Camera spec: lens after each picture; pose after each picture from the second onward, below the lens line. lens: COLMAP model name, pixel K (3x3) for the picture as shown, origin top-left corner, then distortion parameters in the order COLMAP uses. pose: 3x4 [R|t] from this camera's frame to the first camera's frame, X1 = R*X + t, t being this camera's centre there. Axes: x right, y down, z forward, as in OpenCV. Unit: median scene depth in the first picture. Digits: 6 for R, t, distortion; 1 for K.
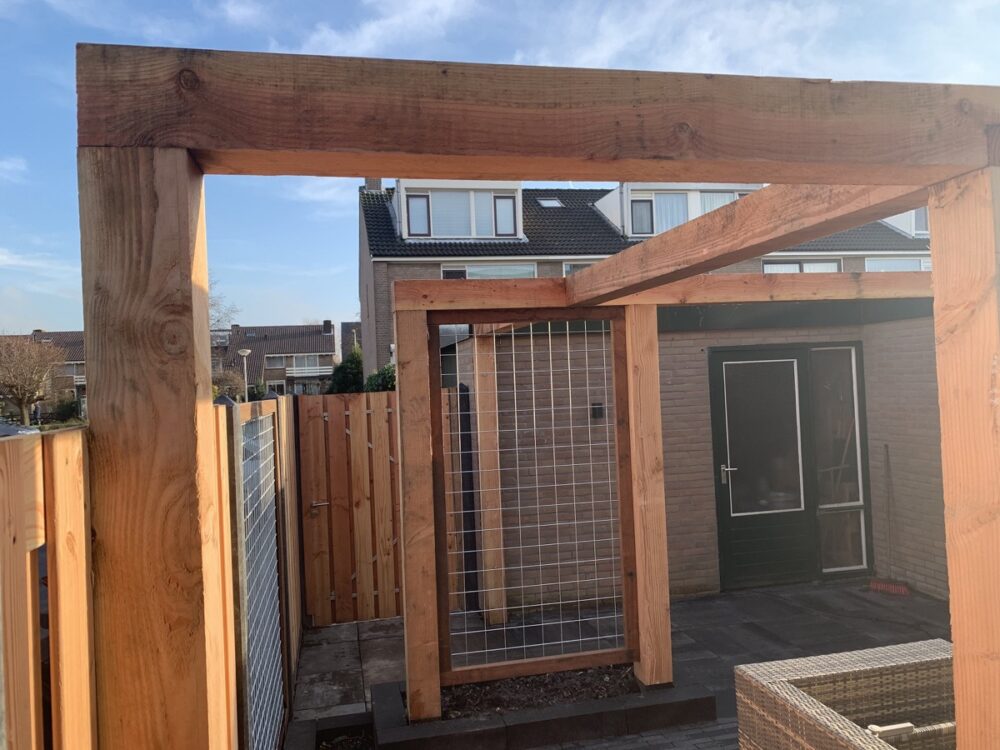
lens RADIAL K [[761.2, 0, 497.2], [0, 761.2, 370.9], [0, 0, 1]] dist [0.082779, -0.135756]
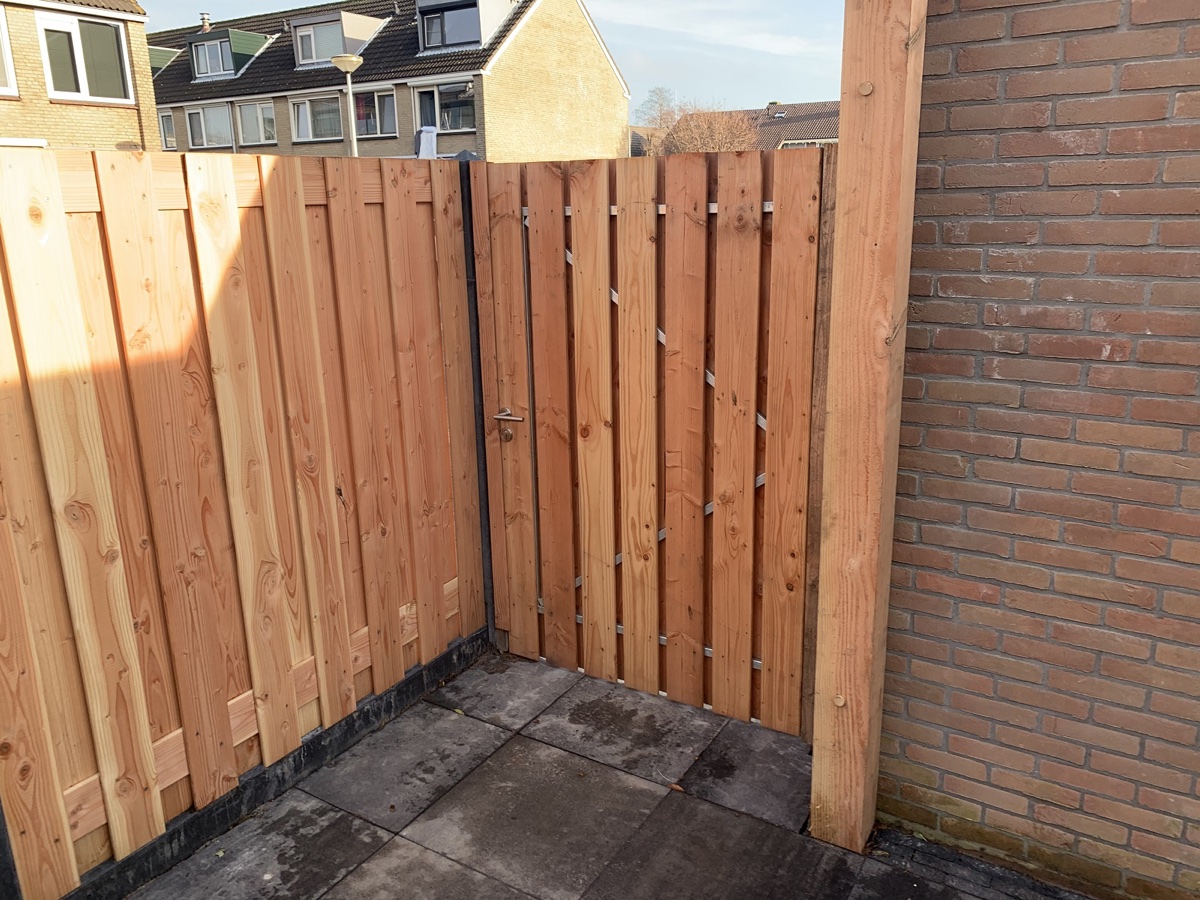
lens RADIAL K [[913.4, 0, 596.6], [0, 913.4, 445.1], [0, 0, 1]] dist [0.082779, -0.135756]
pose [[0.731086, 0.209949, -0.649180, 0.154685], [-0.005340, 0.953210, 0.302262, 0.025870], [0.682265, -0.217513, 0.697999, 0.636238]]
